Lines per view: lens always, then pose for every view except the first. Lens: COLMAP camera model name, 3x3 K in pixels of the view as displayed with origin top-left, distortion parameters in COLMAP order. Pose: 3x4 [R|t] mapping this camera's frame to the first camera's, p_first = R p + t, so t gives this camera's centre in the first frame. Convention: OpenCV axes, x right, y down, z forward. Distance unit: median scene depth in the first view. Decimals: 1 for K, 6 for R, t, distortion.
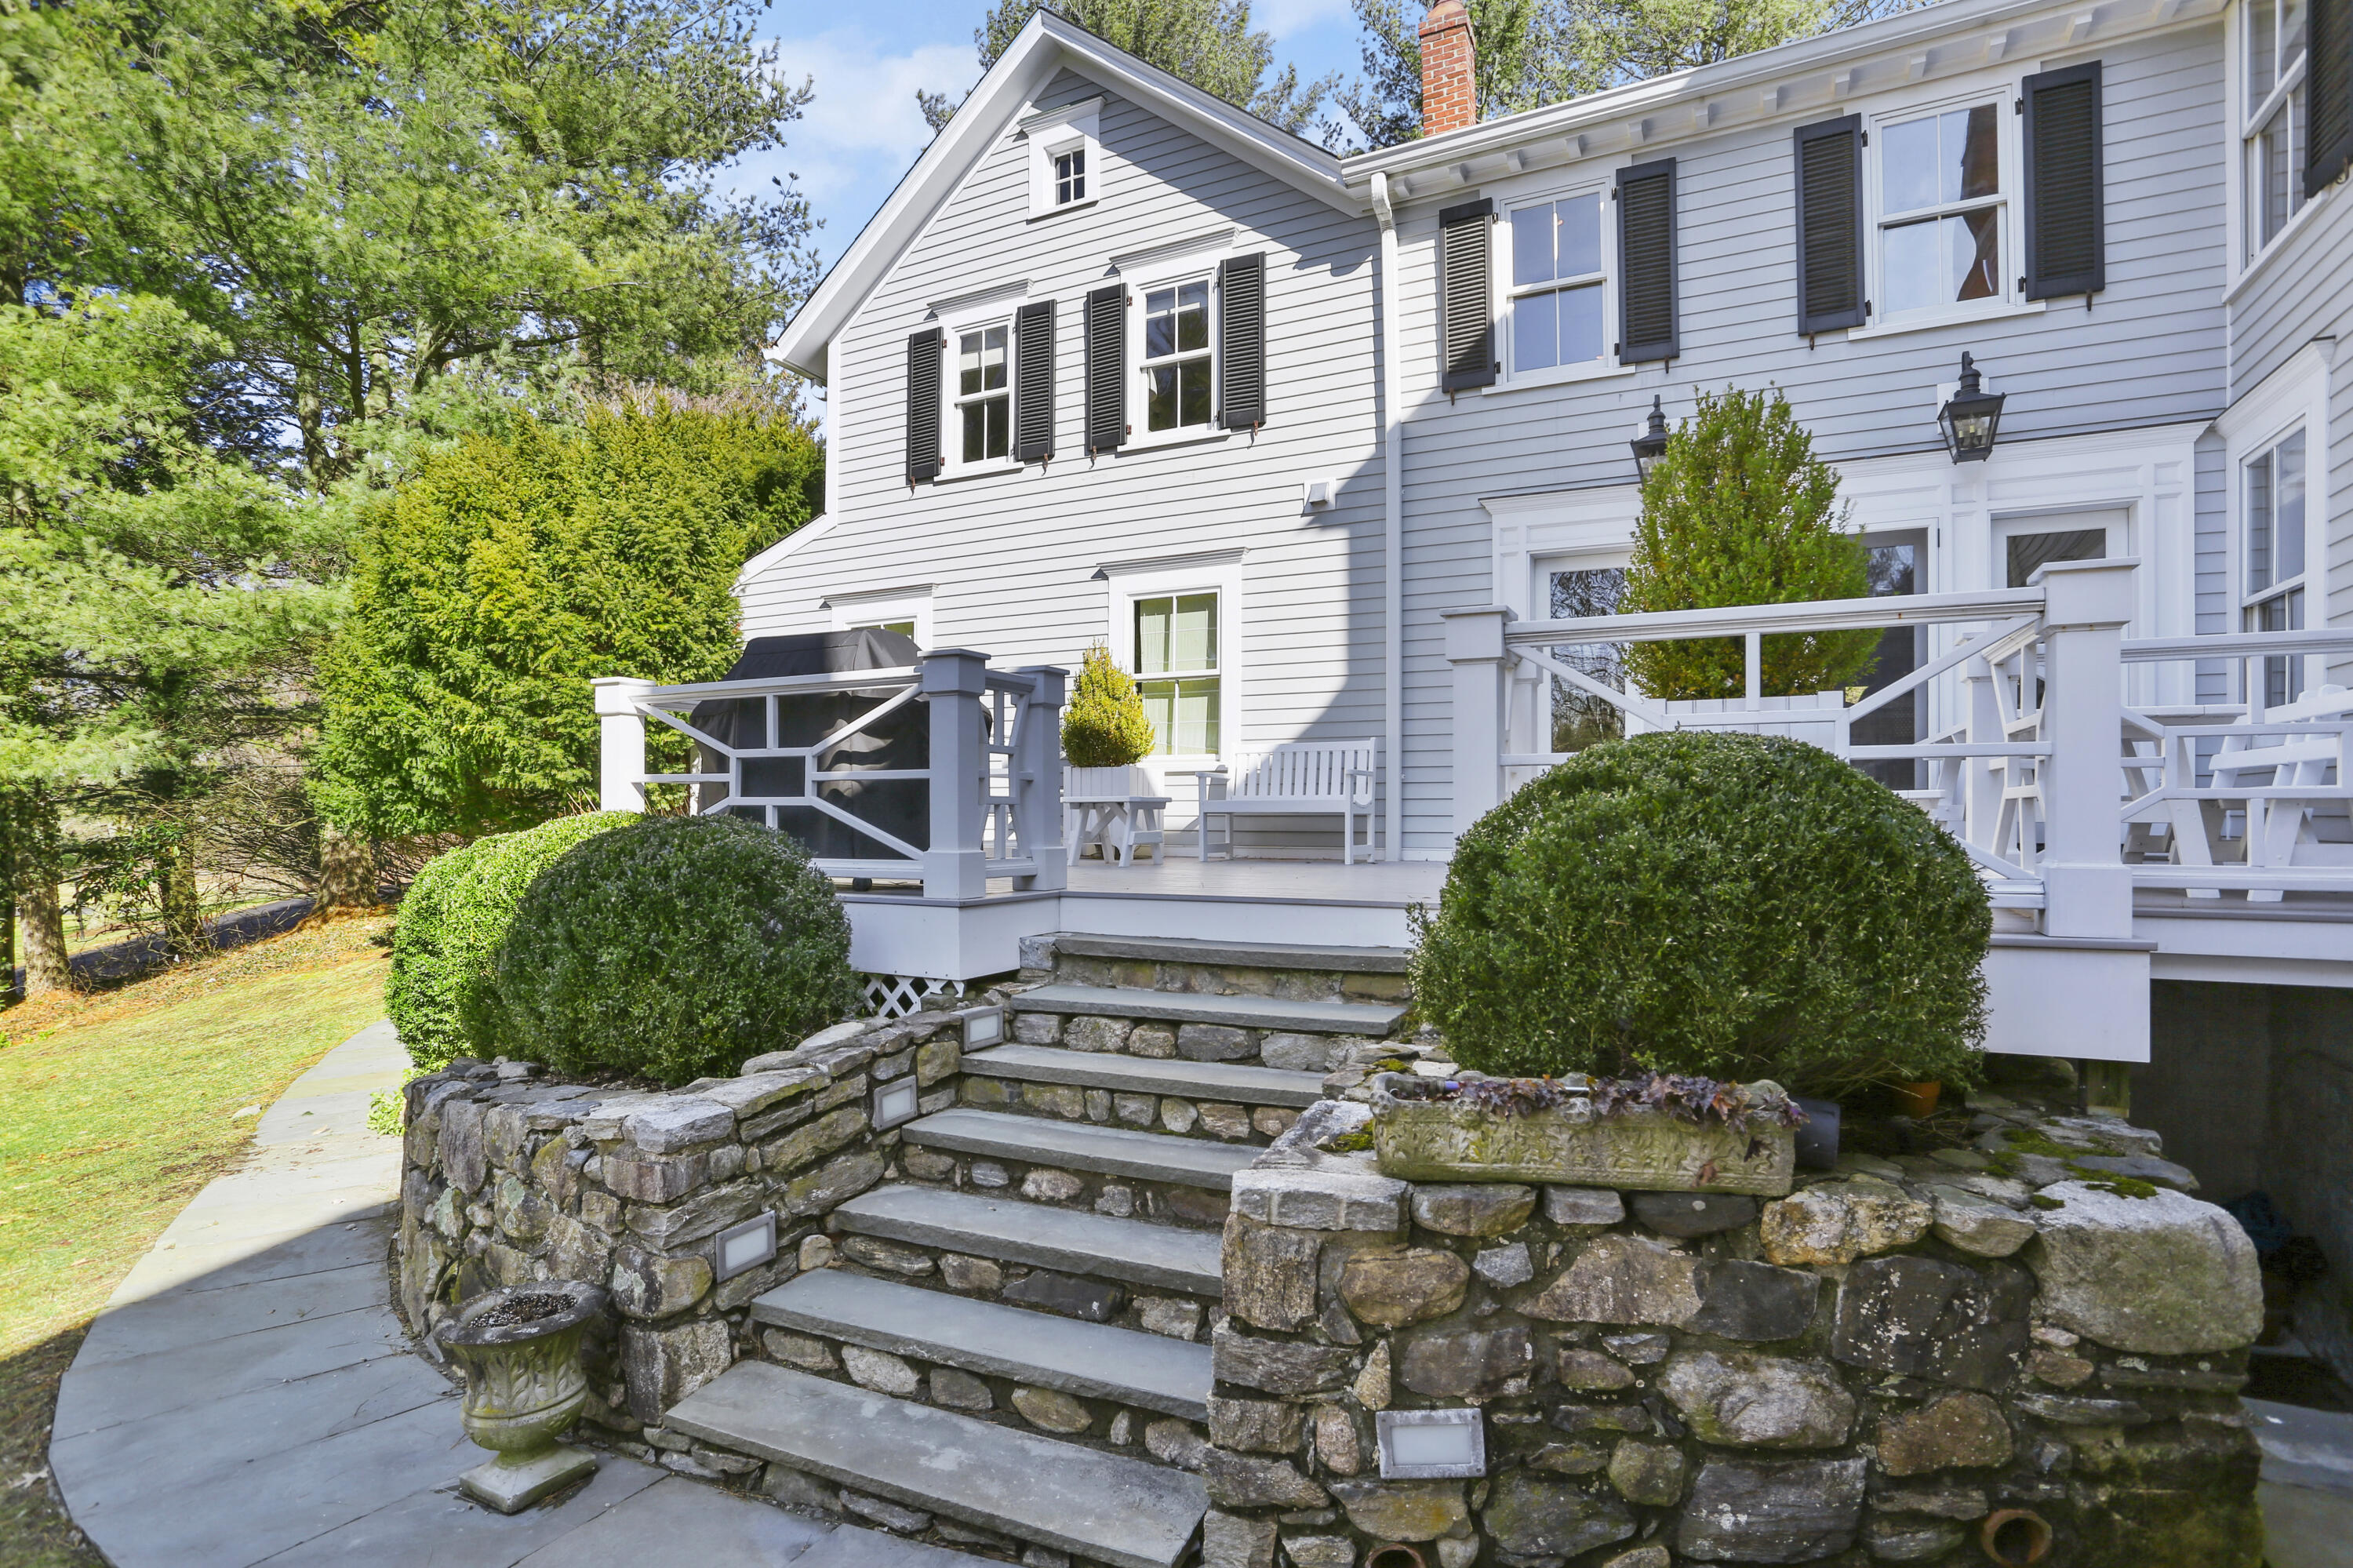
lens RADIAL K [[1184.7, 0, 1176.9], [0, 1184.7, 791.7], [0, 0, 1]] dist [-0.050398, 0.023509]
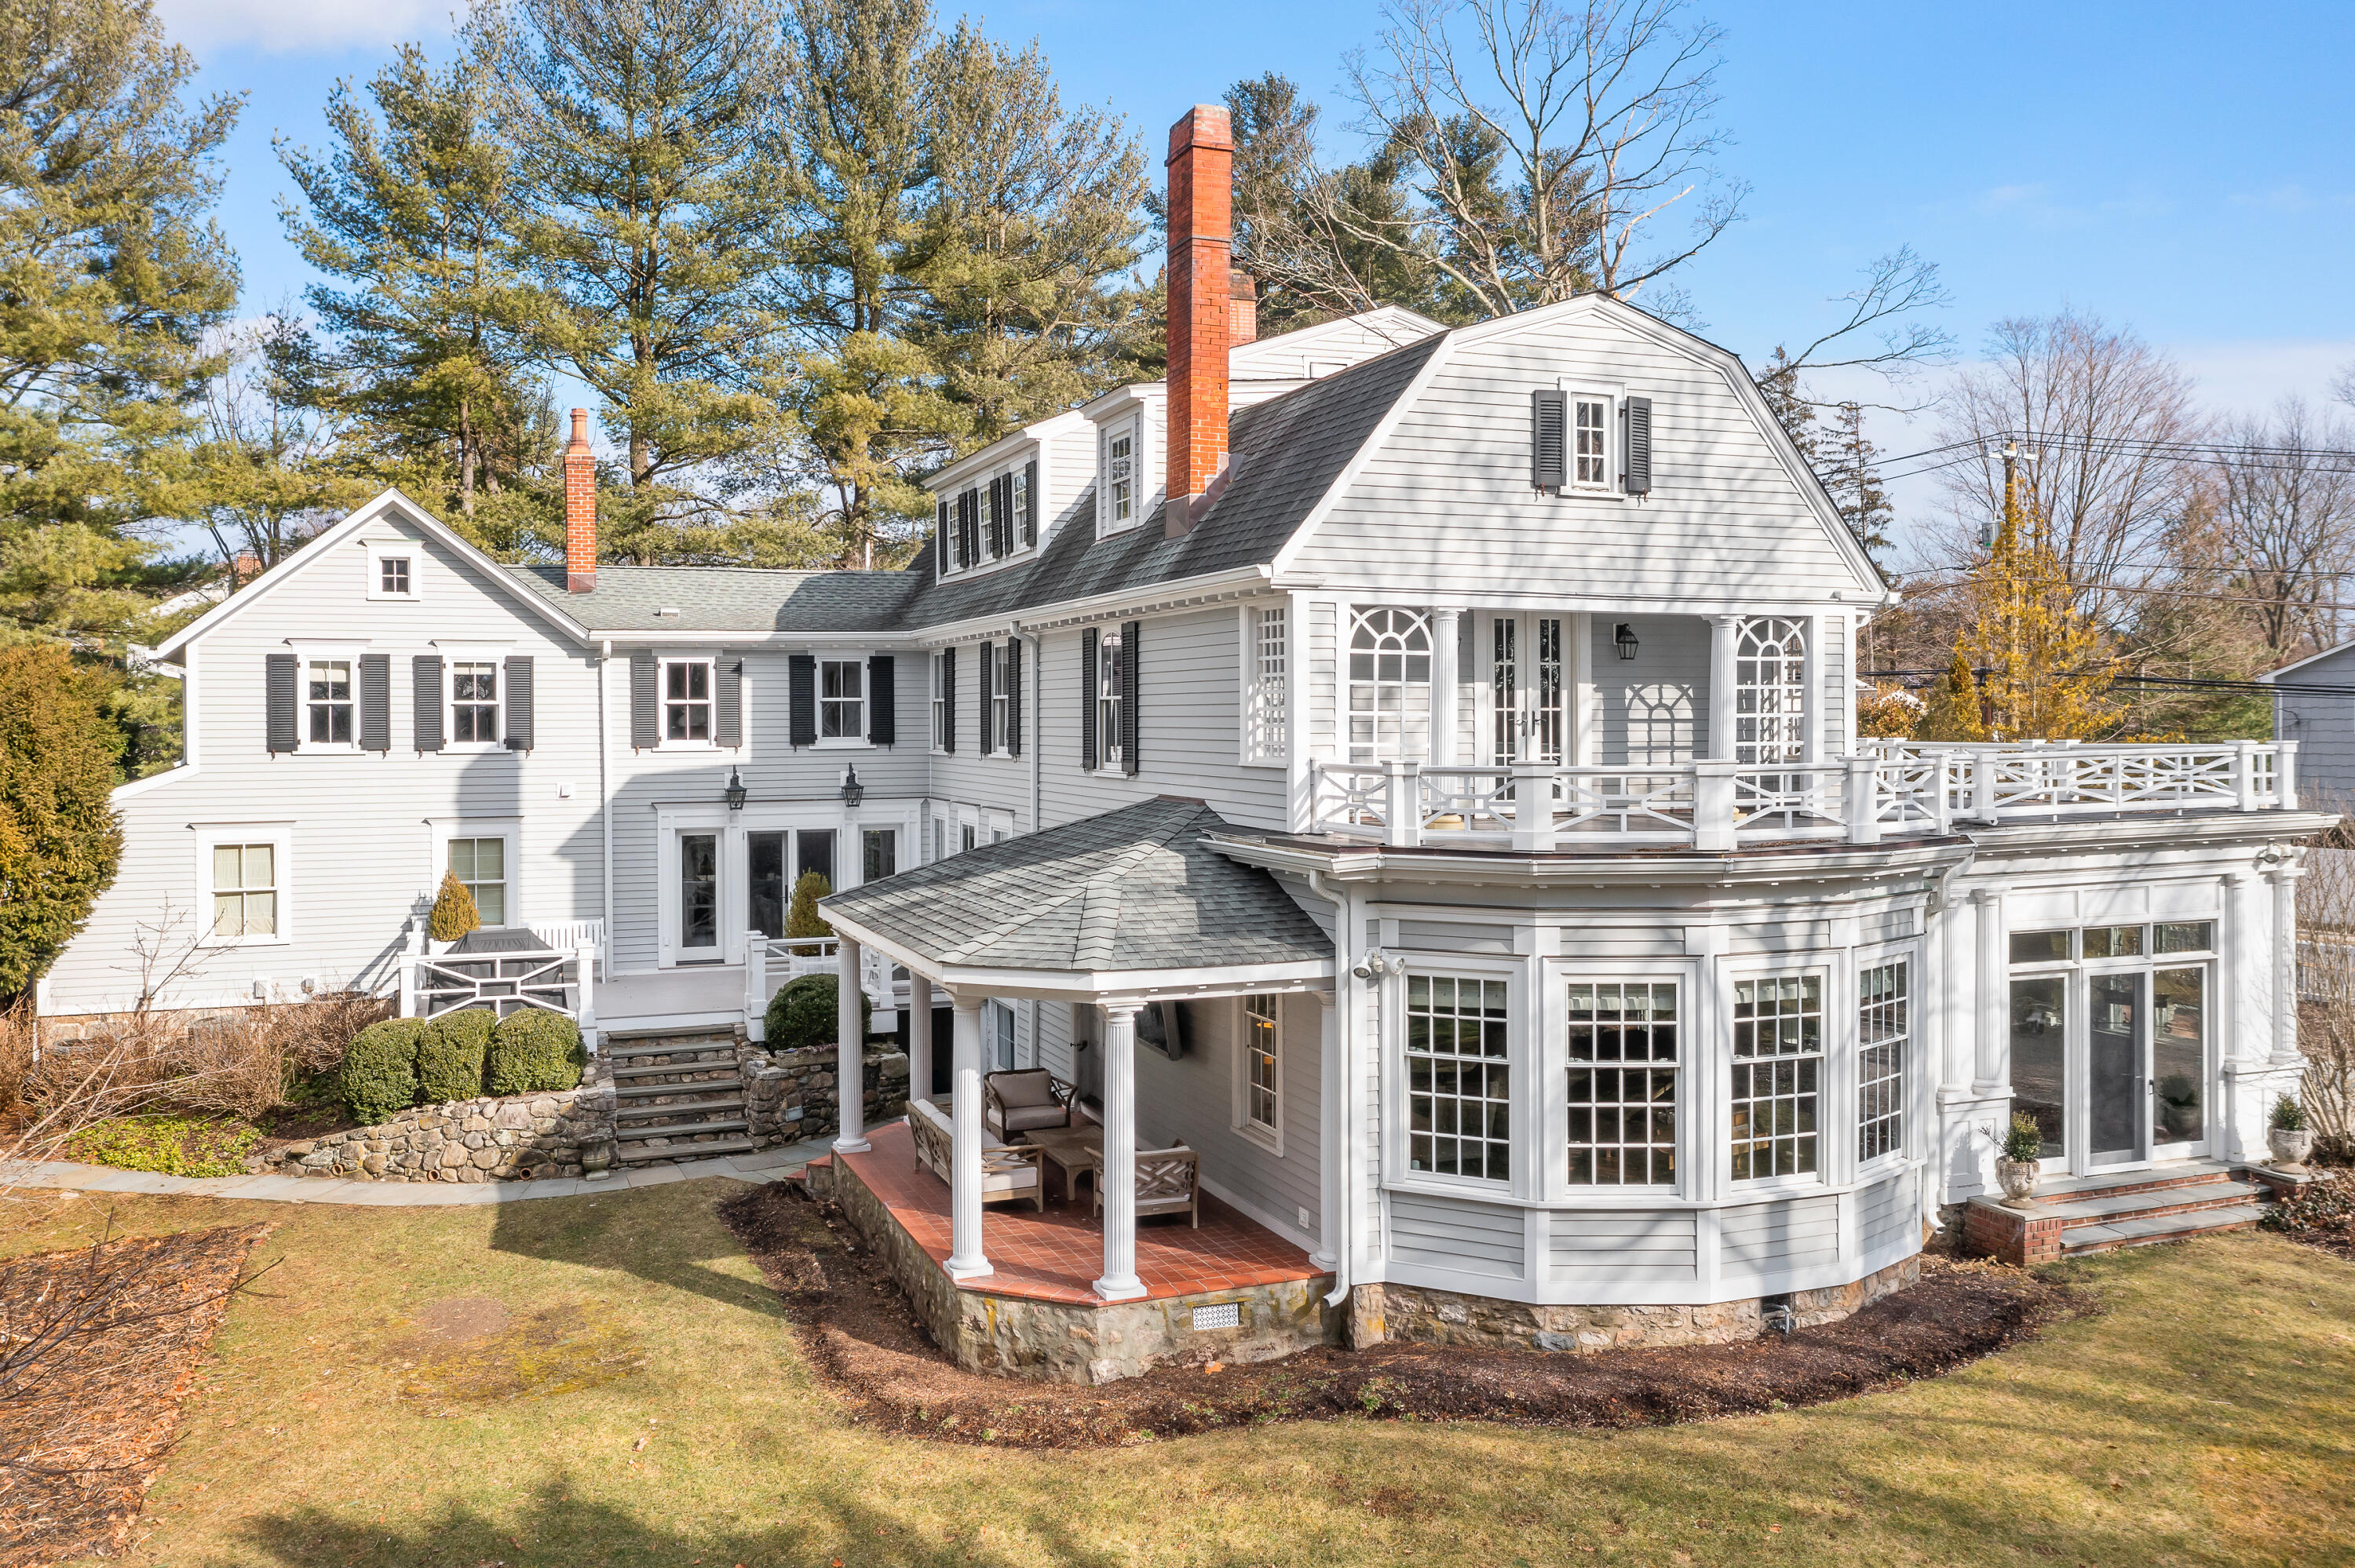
lens RADIAL K [[1942.1, 0, 1178.5], [0, 1942.1, 694.9], [0, 0, 1]] dist [-0.004639, 0.008201]
pose [[0.685230, -0.002039, 0.728324, -1.421854], [-0.007224, 0.999928, 0.009596, -0.418407], [-0.728291, -0.011837, 0.685165, -1.801245]]
